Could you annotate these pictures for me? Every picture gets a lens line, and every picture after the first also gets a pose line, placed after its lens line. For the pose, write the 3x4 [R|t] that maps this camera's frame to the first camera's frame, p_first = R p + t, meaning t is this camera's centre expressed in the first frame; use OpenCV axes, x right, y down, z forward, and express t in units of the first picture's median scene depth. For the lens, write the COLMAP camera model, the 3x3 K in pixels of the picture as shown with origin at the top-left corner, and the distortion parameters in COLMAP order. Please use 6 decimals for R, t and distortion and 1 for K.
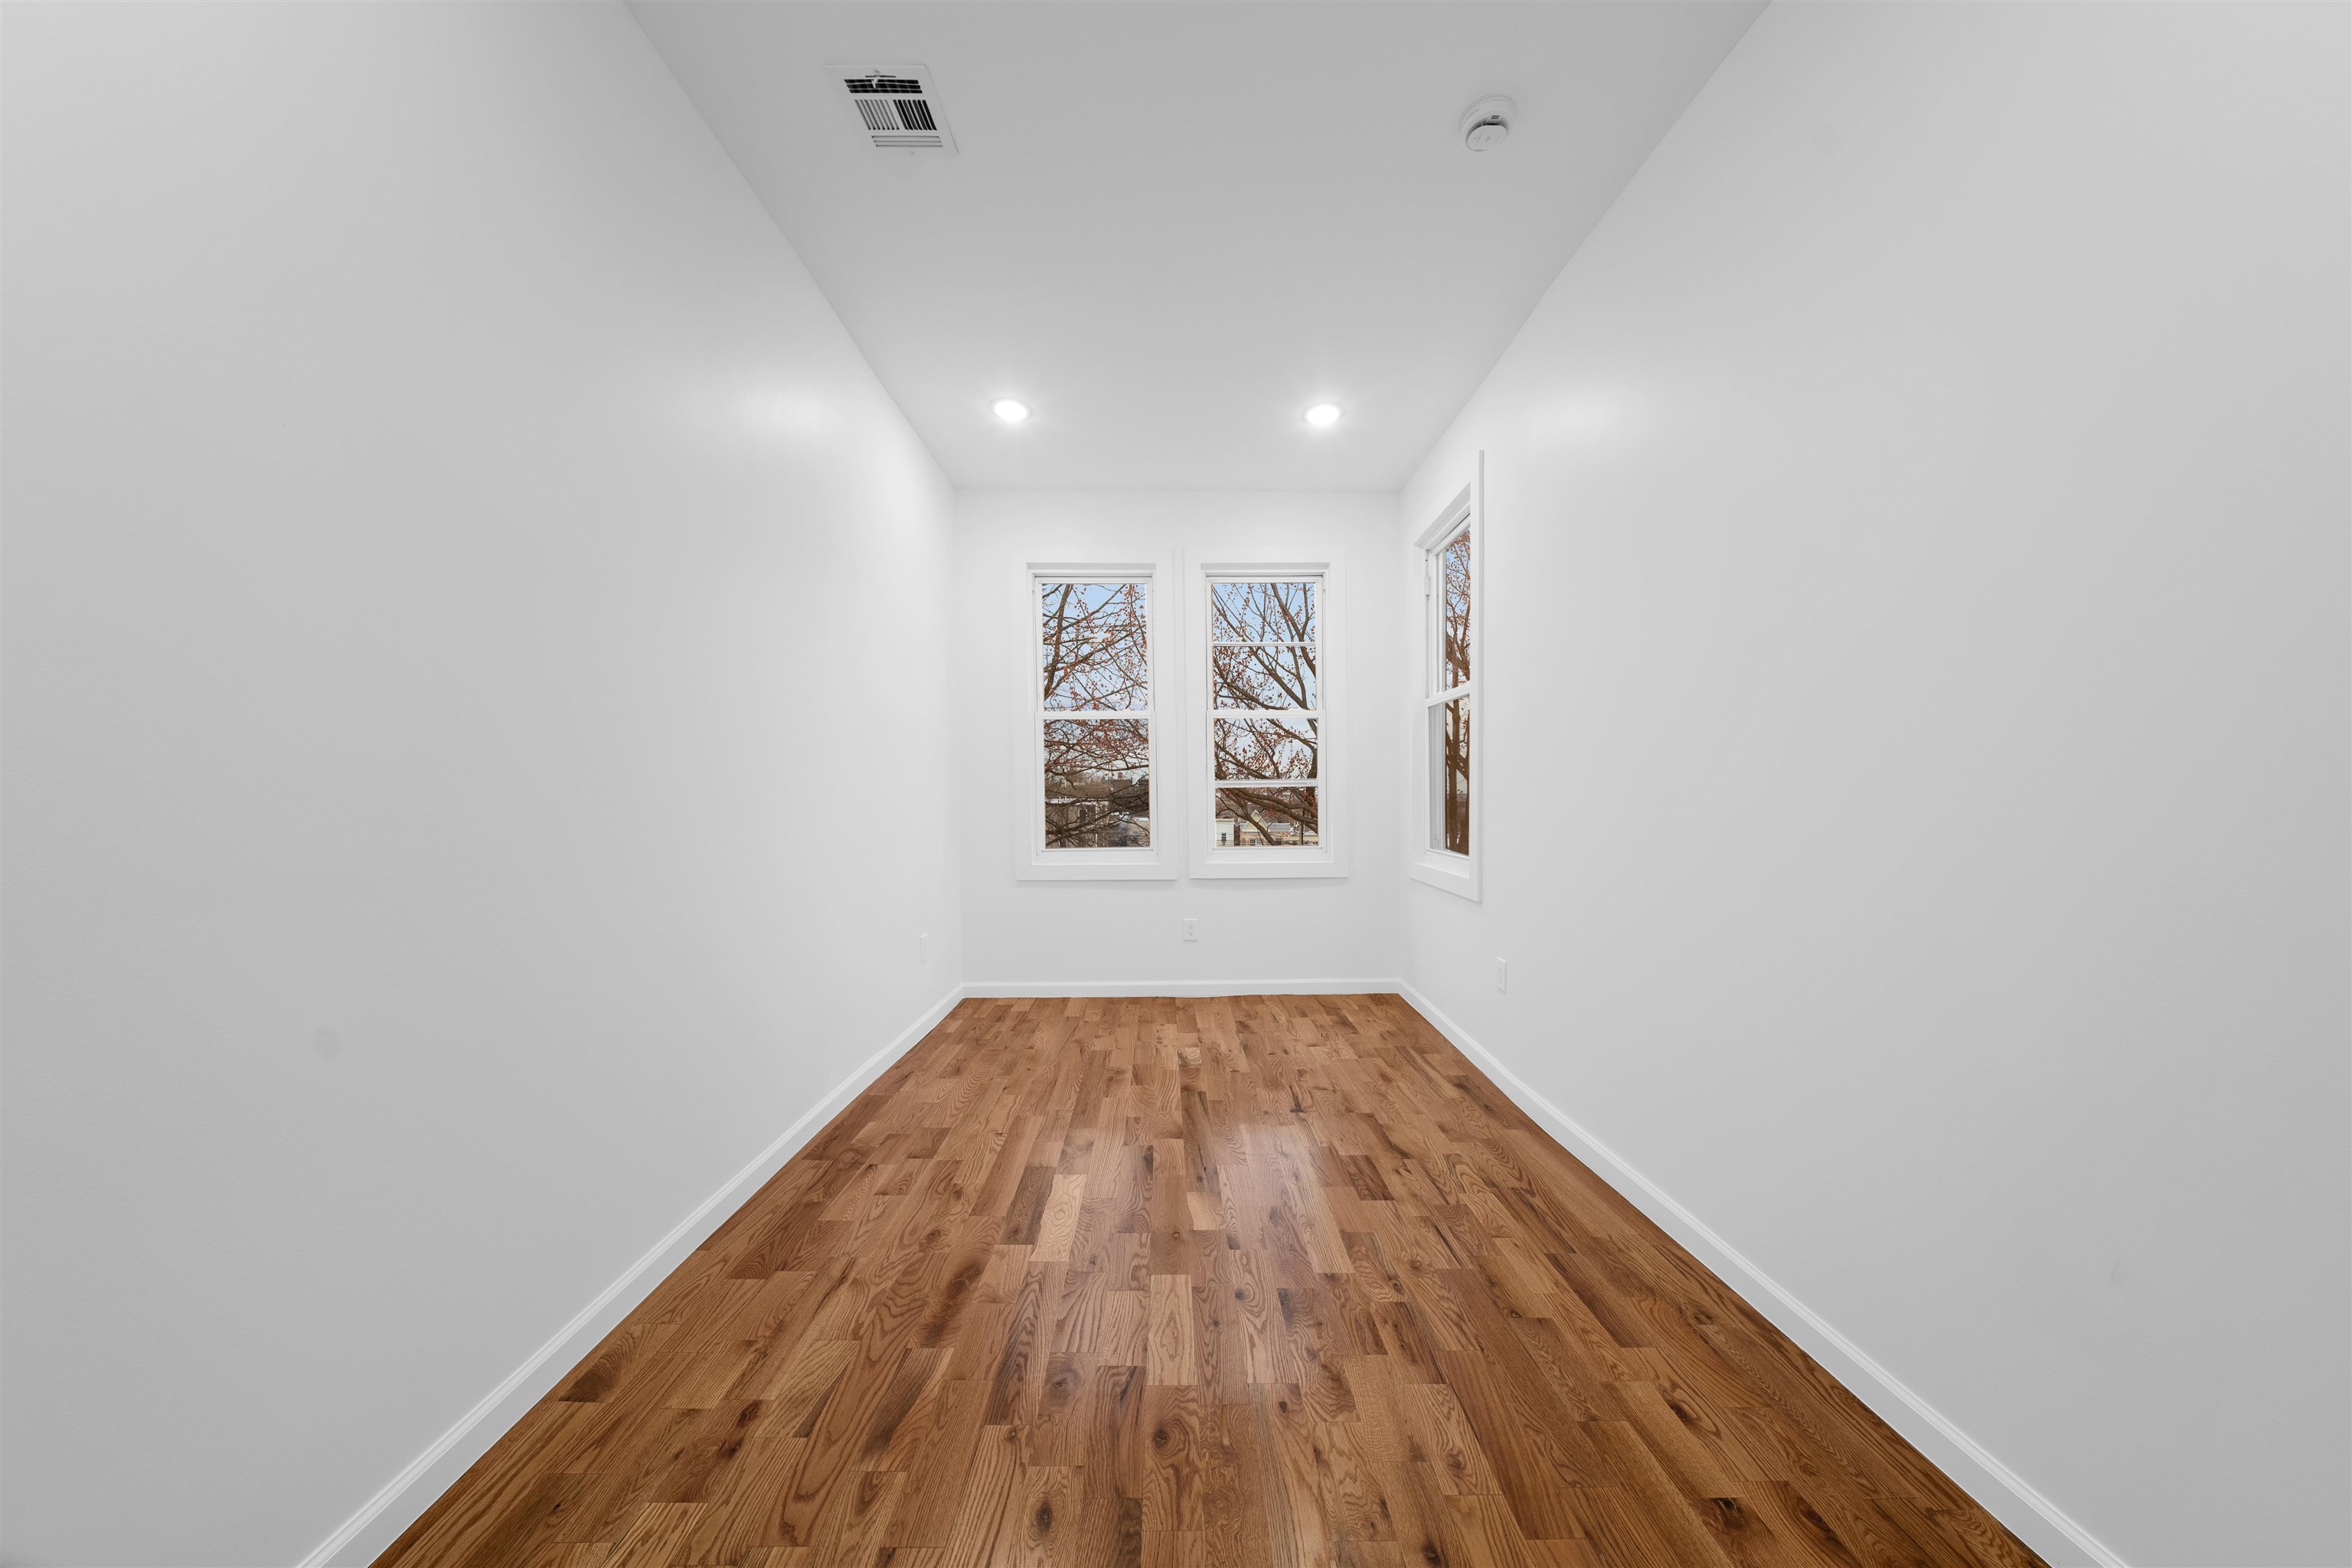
lens RADIAL K [[710.7, 0, 1171.3], [0, 710.7, 798.3], [0, 0, 1]] dist [0.007342, -0.006633]
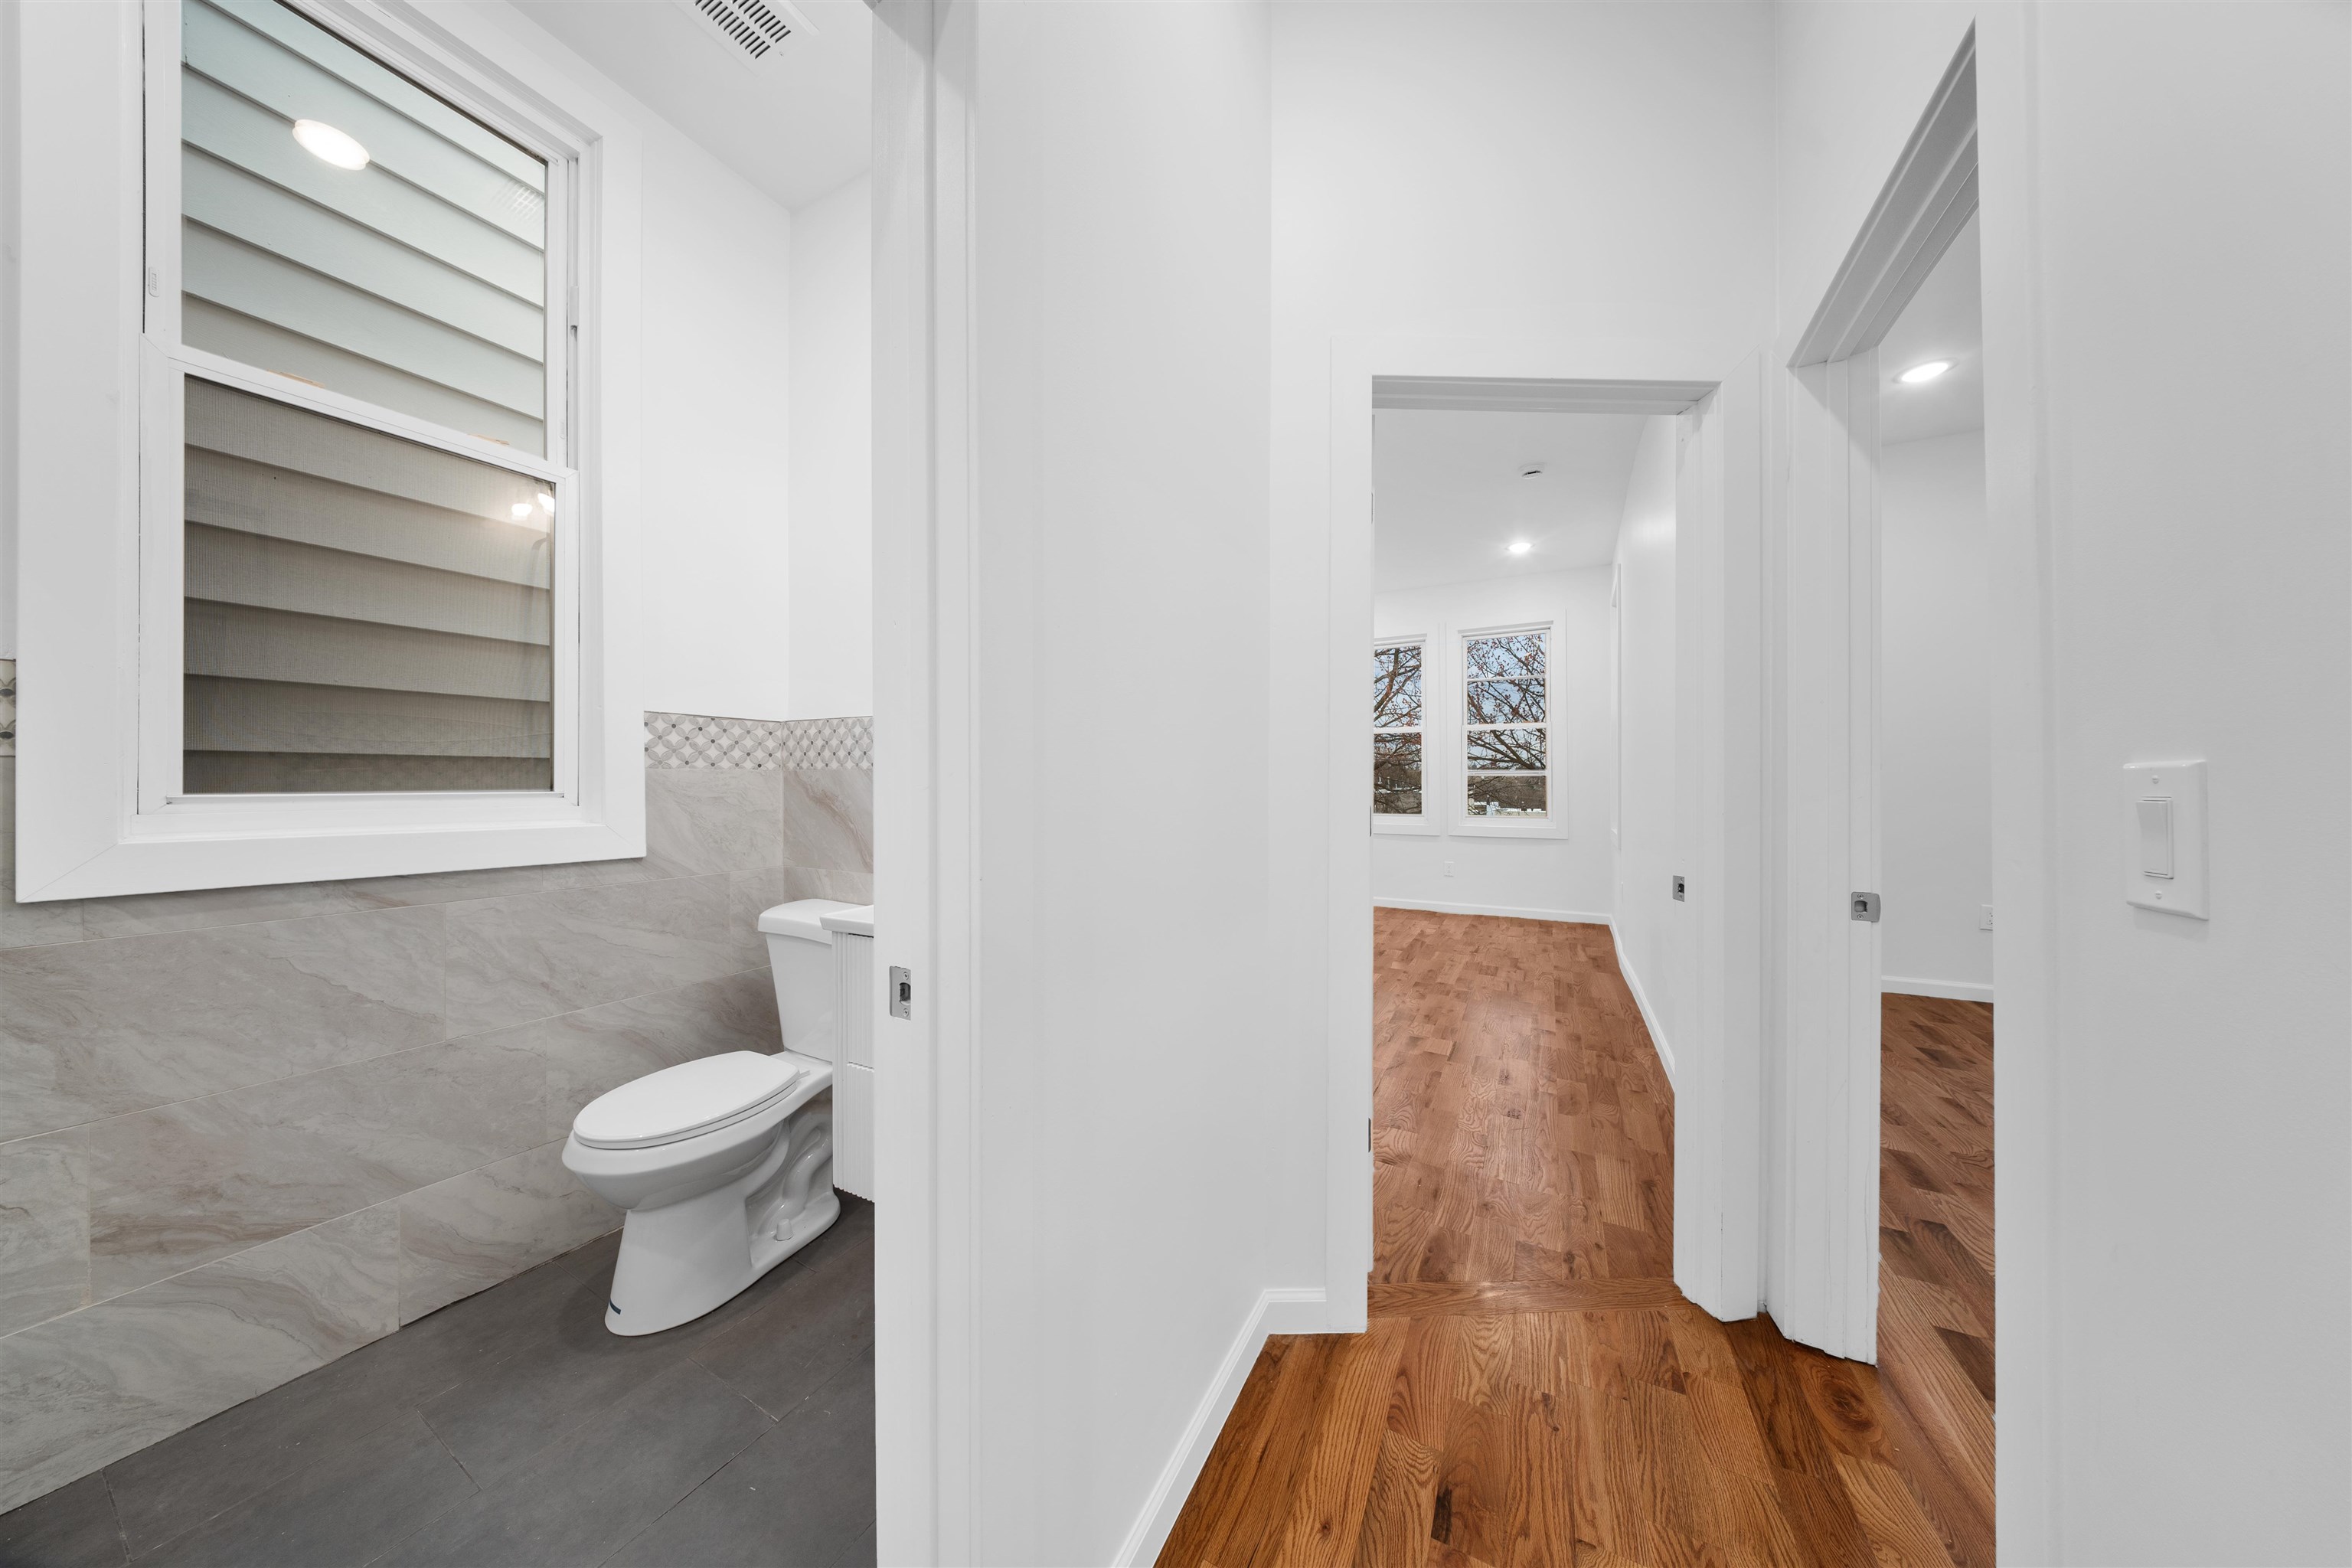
lens RADIAL K [[692.5, 0, 1179.7], [0, 692.5, 782.0], [0, 0, 1]] dist [-0.004250, -0.000258]
pose [[0.880996, 0.003779, -0.473108, 0.358746], [-0.008054, 0.999943, -0.007010, 0.019214], [0.473055, 0.009987, 0.880977, -0.983010]]
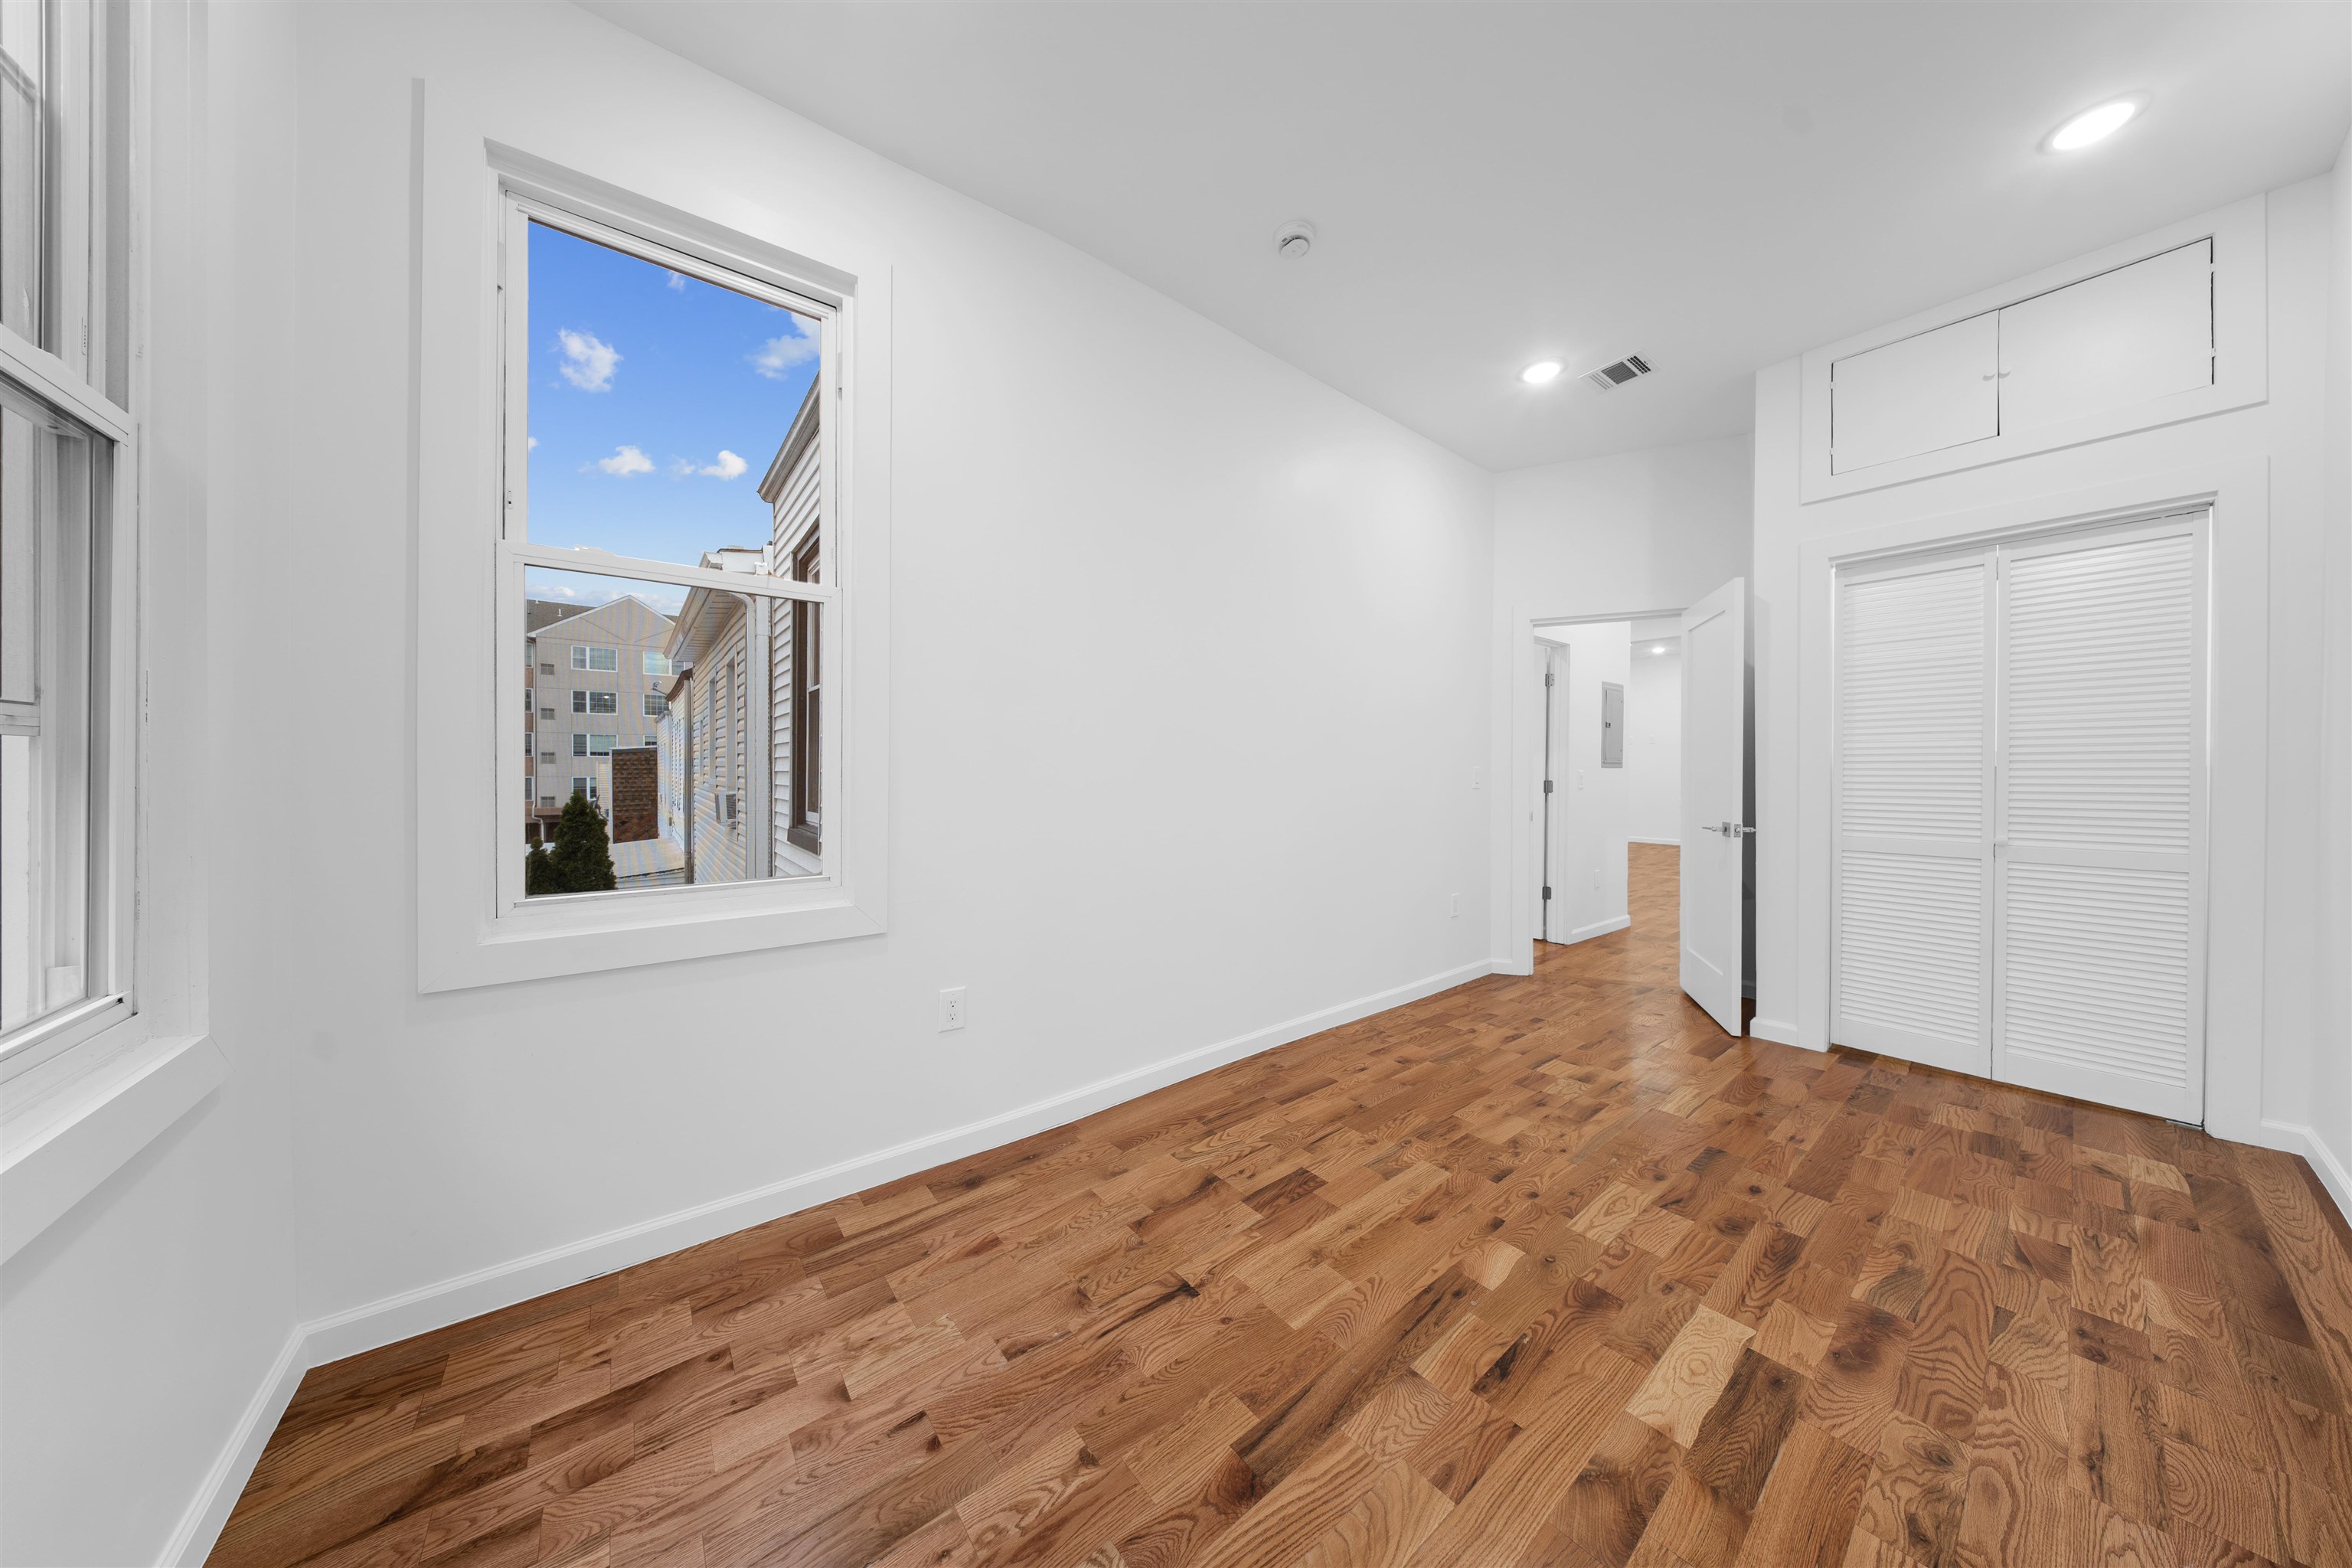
lens RADIAL K [[700.2, 0, 1175.4], [0, 700.2, 772.1], [0, 0, 1]] dist [-0.004001, -0.000233]
pose [[-0.607064, -0.005747, 0.794632, -0.294728], [0.004843, 0.999929, 0.010931, -0.012575], [-0.794638, 0.010484, -0.606993, 1.389617]]
